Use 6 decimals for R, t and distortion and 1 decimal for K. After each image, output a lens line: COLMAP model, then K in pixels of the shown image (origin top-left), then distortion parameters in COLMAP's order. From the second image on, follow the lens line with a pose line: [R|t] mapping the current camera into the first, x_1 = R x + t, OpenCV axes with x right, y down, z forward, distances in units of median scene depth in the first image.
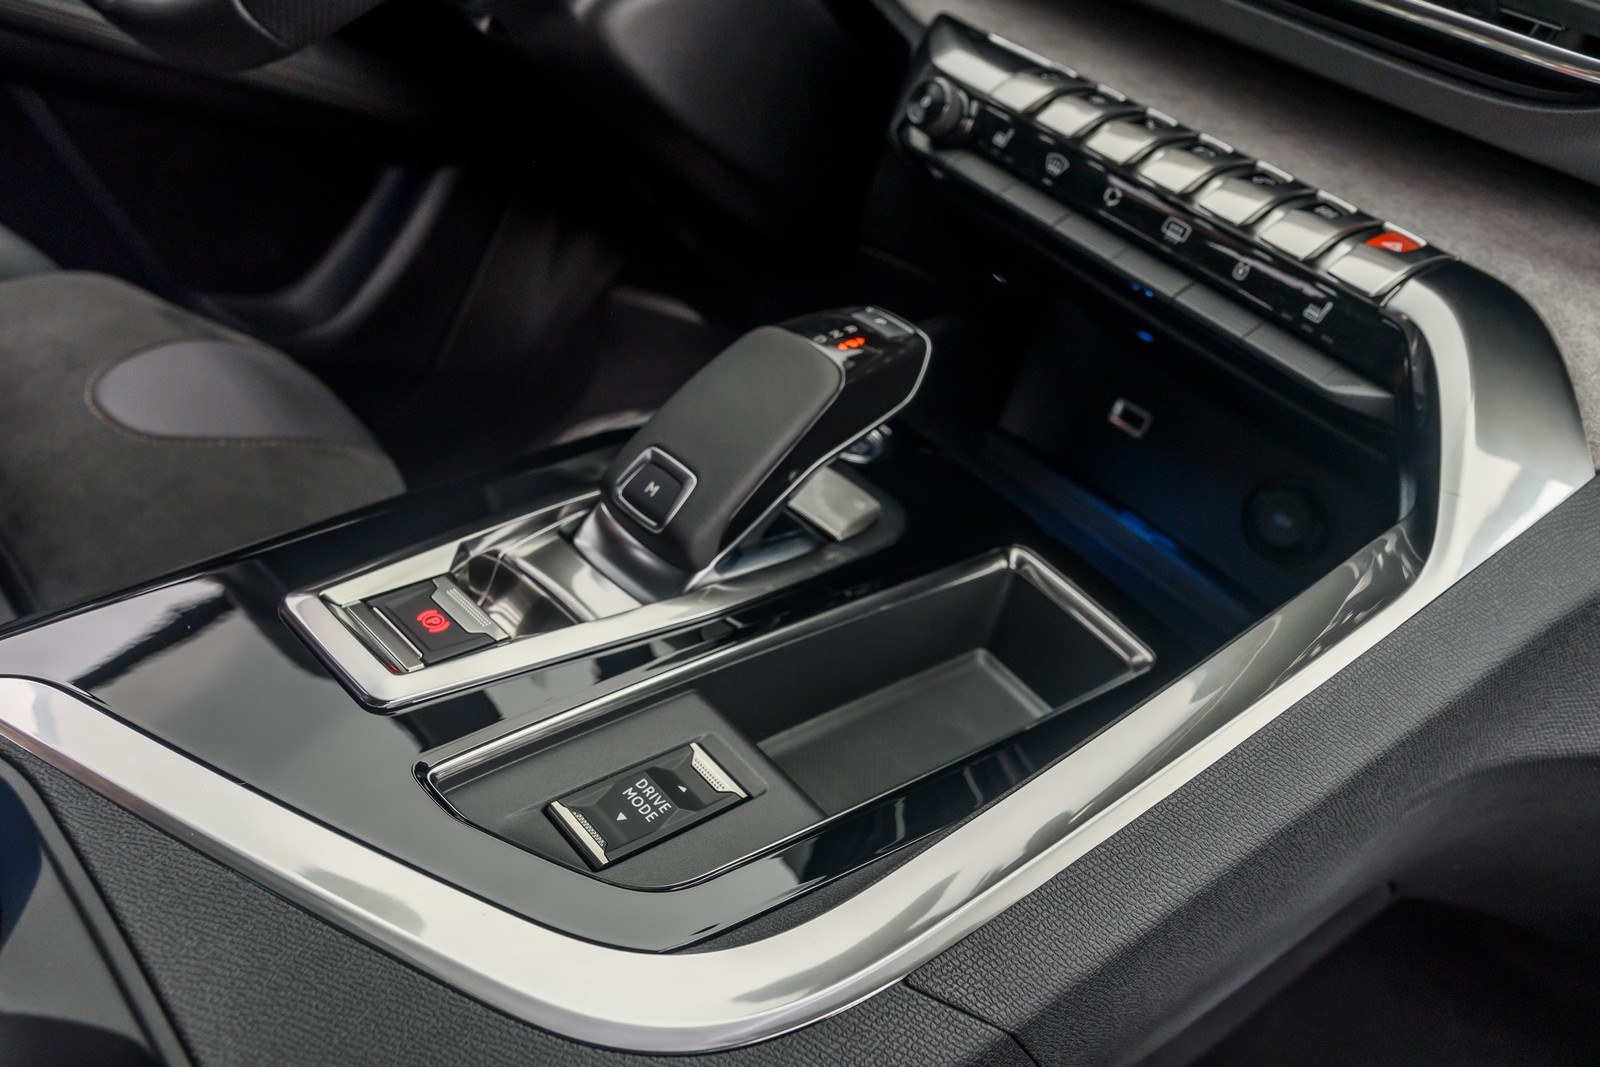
lens RADIAL K [[1289.9, 0, 798.7], [0, 1289.9, 534.4], [0, 0, 1]] dist [0.001121, 0.000125]
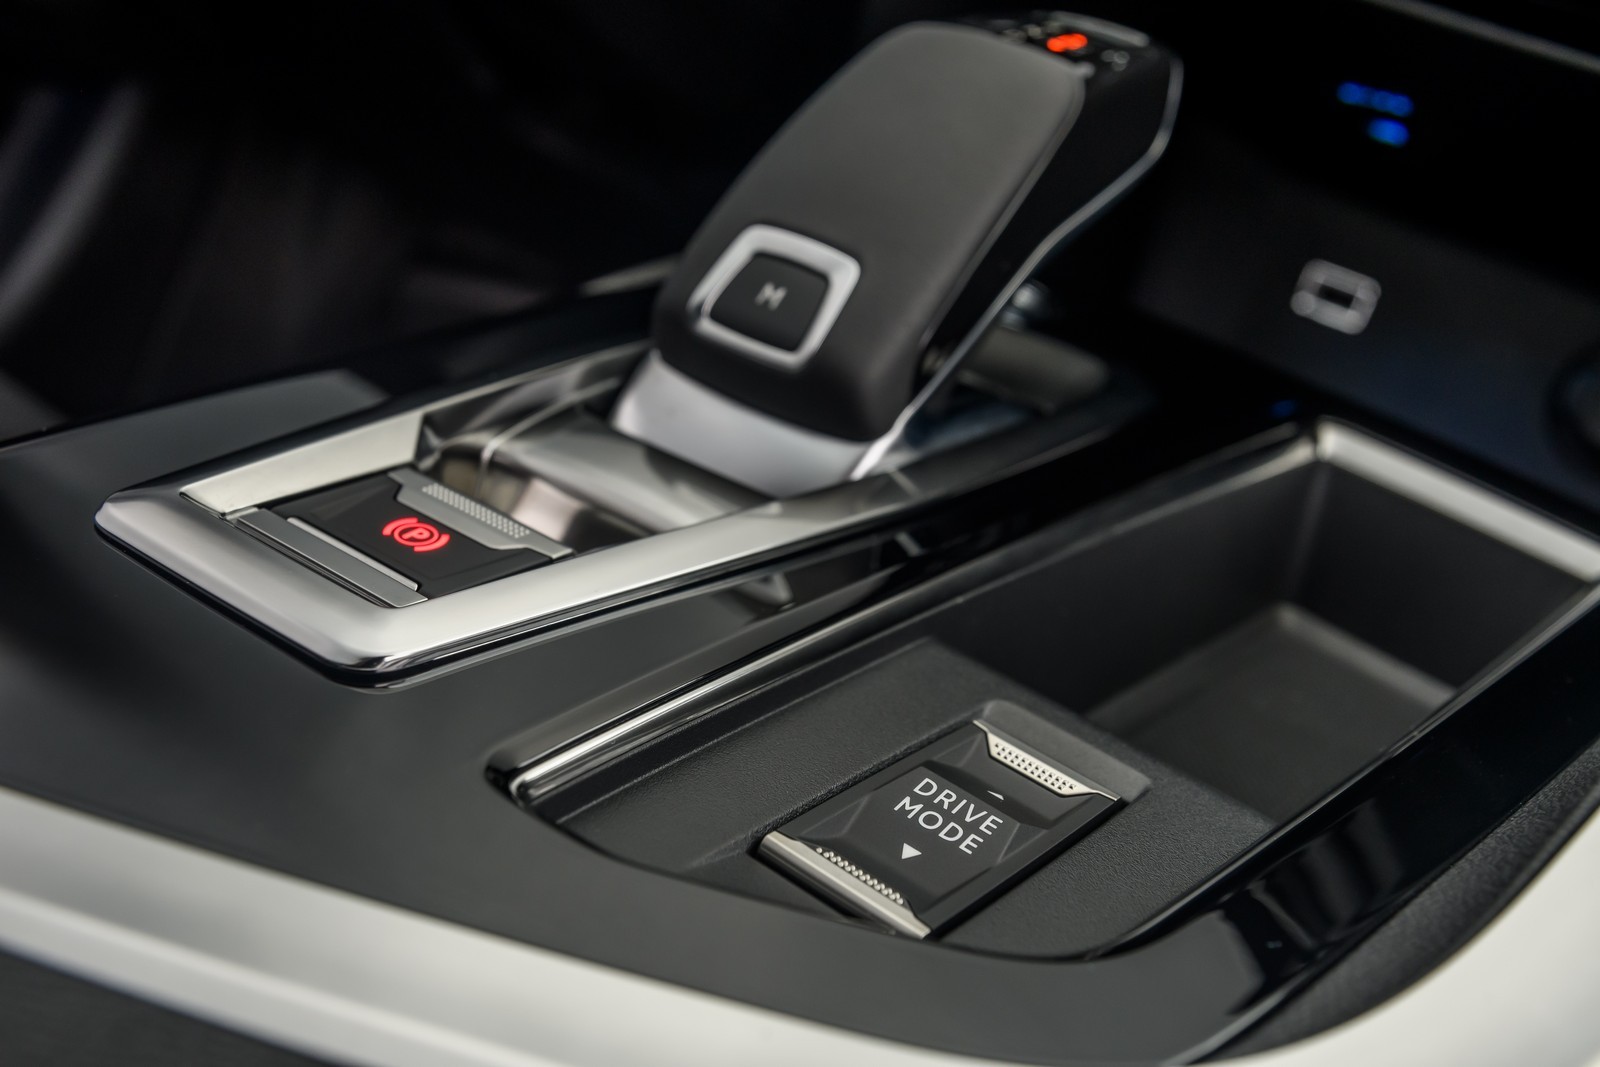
lens RADIAL K [[1759.3, 0, 800.8], [0, 1759.3, 532.7], [0, 0, 1]] dist [0.015706, 0.000000]
pose [[0.984581, -0.095347, 0.146660, -0.236118], [0.112445, 0.987203, -0.113077, 0.156669], [-0.134001, 0.127824, 0.982703, 0.326419]]
